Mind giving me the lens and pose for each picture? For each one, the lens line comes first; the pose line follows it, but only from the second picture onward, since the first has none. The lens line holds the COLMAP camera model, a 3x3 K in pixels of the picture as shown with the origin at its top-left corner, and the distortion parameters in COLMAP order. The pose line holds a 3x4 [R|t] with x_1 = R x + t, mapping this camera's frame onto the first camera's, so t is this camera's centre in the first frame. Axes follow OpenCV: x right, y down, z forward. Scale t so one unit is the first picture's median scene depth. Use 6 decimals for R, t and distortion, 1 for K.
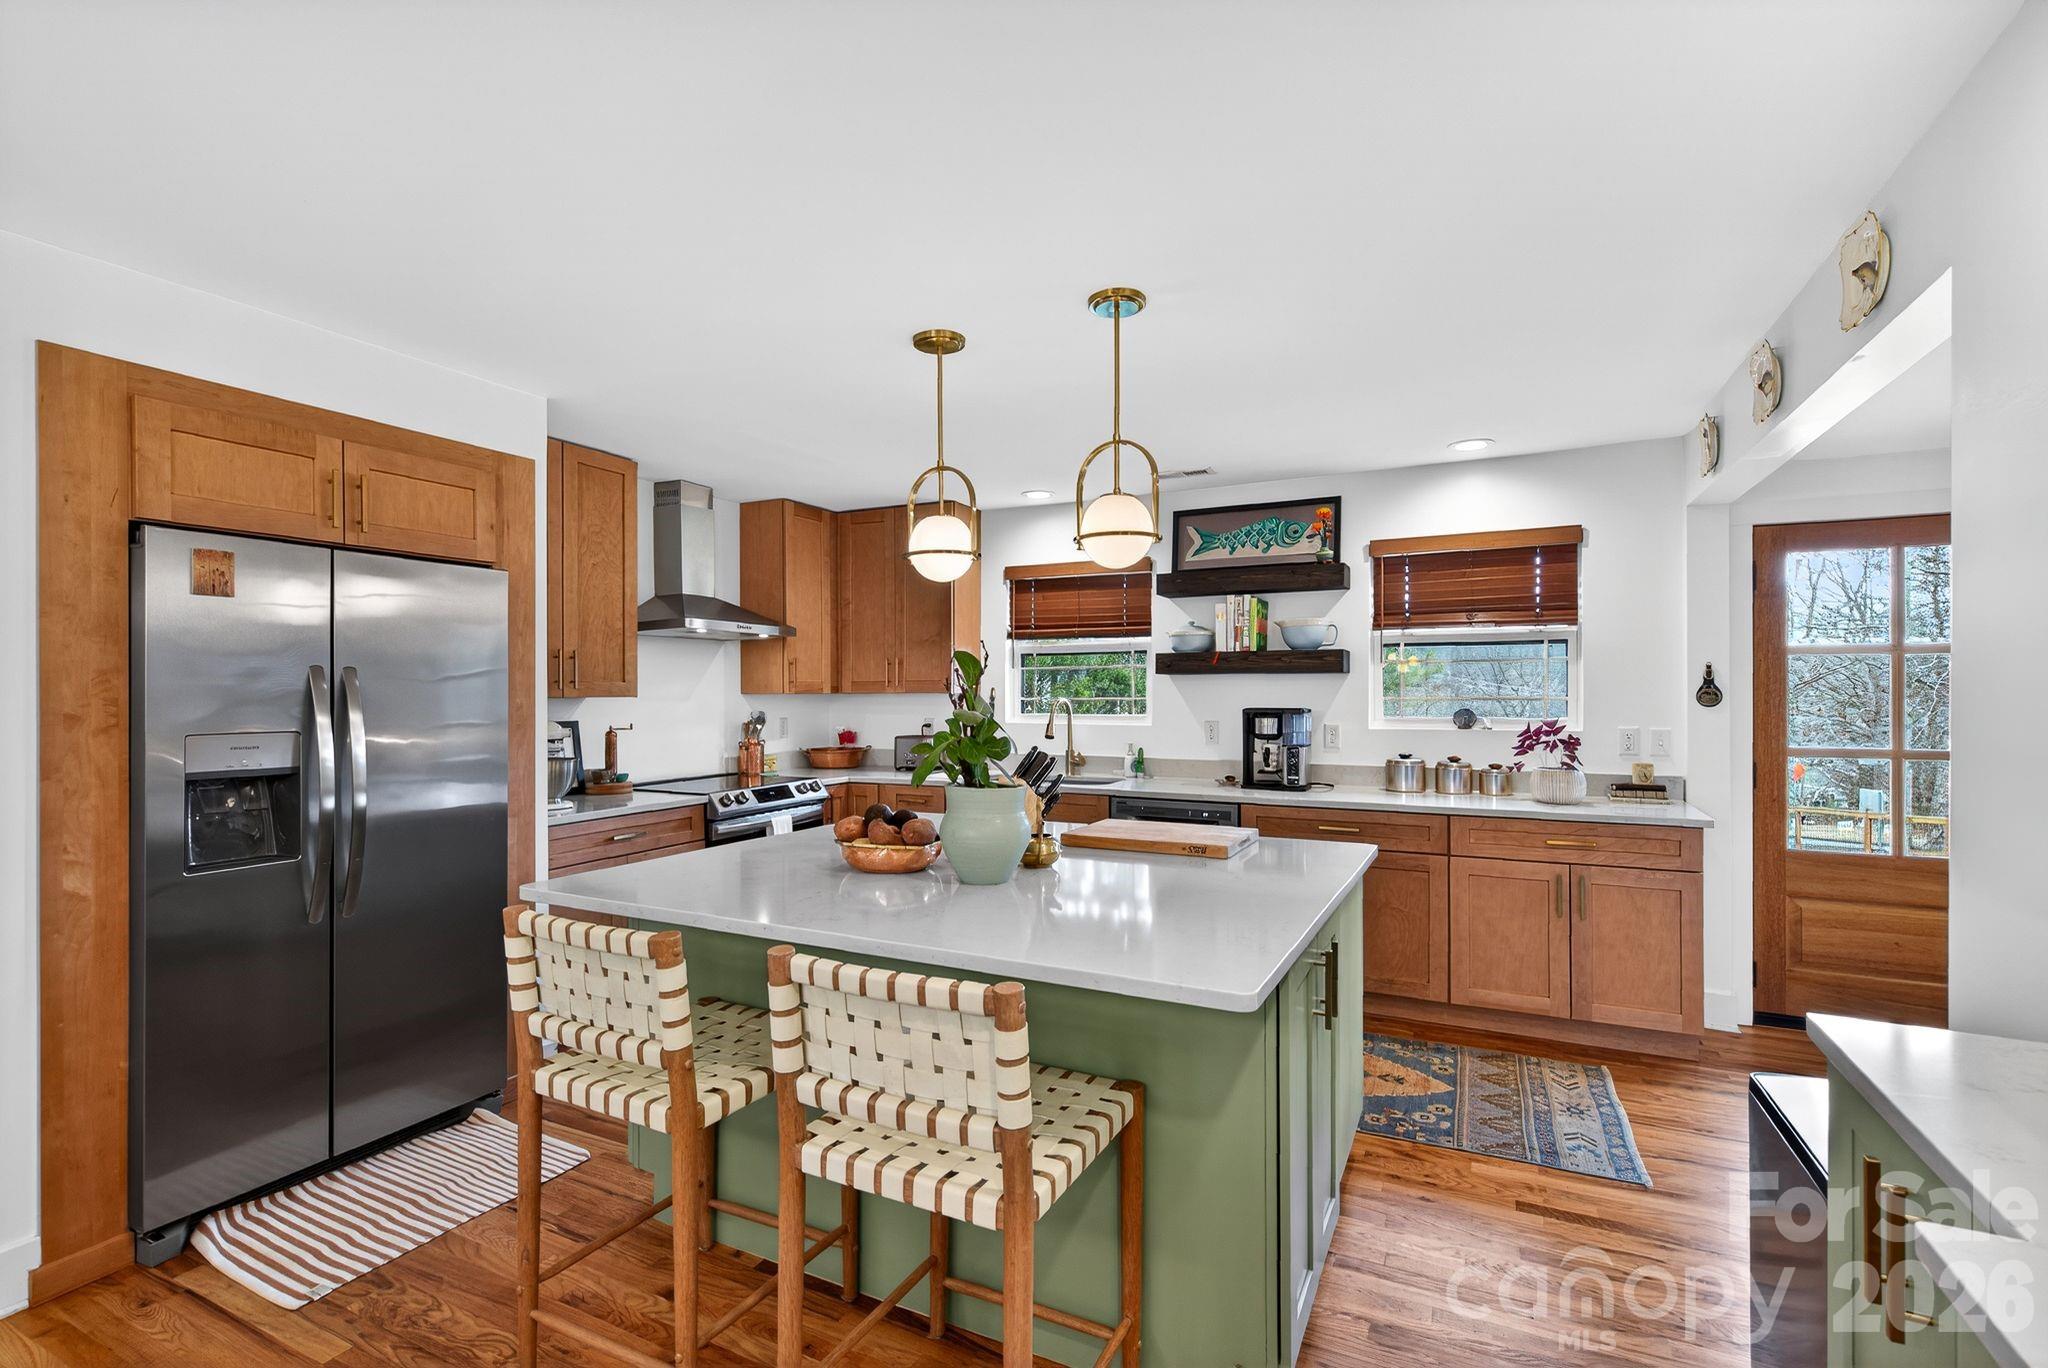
lens RADIAL K [[938.6, 0, 1043.8], [0, 938.6, 687.1], [0, 0, 1]] dist [0.003279, -0.000860]
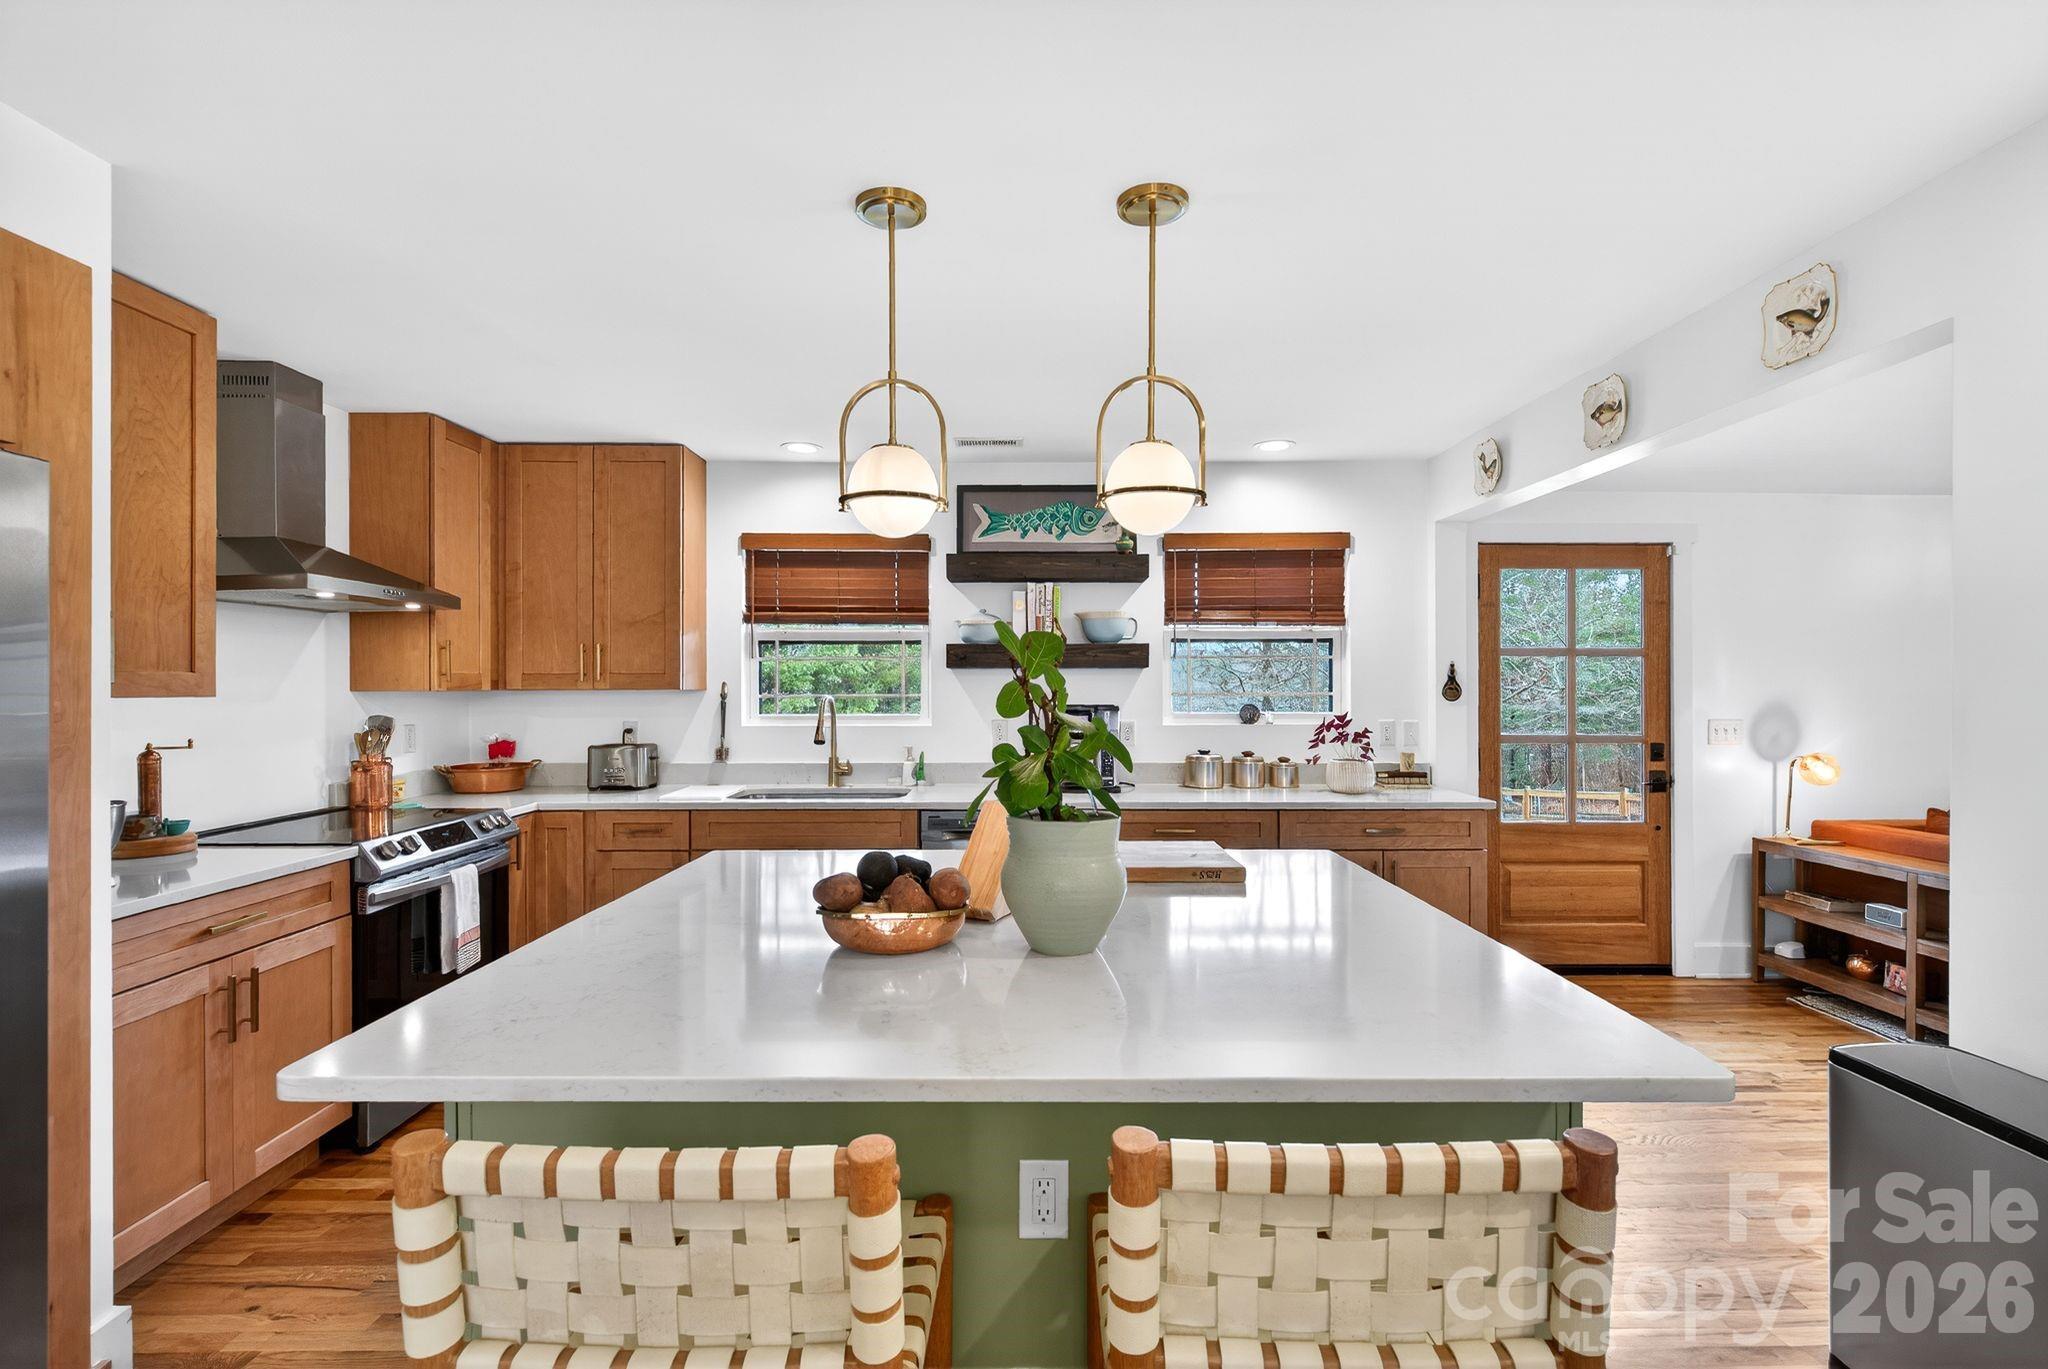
lens RADIAL K [[938.6, 0, 1040.7], [0, 938.6, 688.4], [0, 0, 1]] dist [0.003279, -0.000860]
pose [[0.892520, -0.000222, 0.451009, -0.240992], [-0.002581, 0.999981, 0.005598, 0.000723], [-0.451001, -0.006161, 0.892502, 0.211001]]
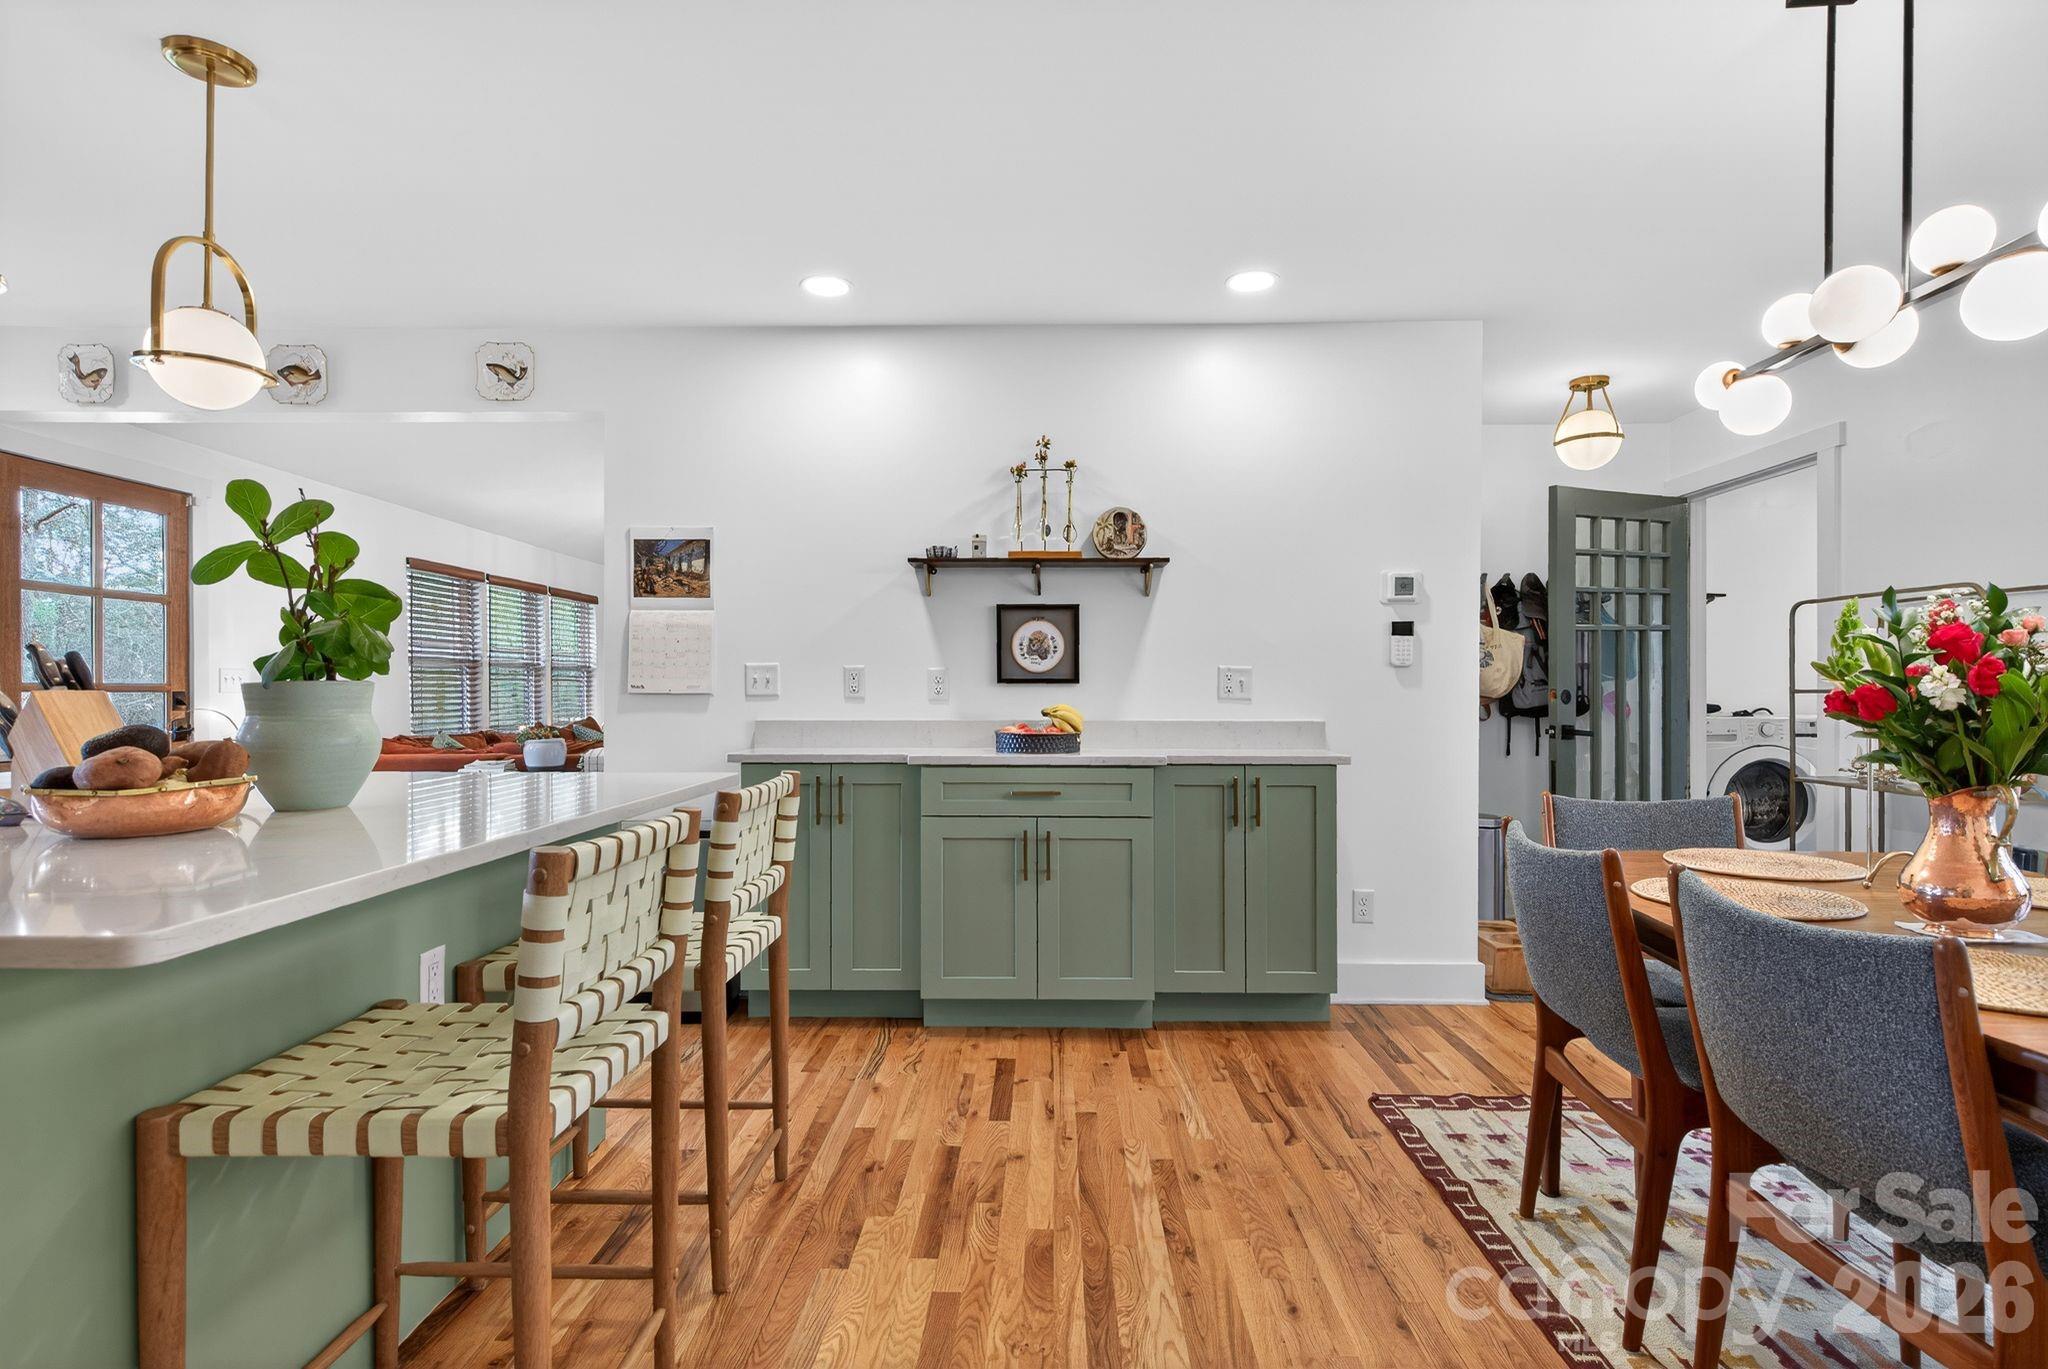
lens RADIAL K [[1051.4, 0, 1023.4], [0, 1051.4, 700.1], [0, 0, 1]] dist [0.002034, -0.000991]
pose [[-0.418125, -0.007950, 0.908355, -0.629655], [-0.008169, 0.999954, 0.004991, 0.064475], [-0.908353, -0.005333, -0.418171, 0.486164]]
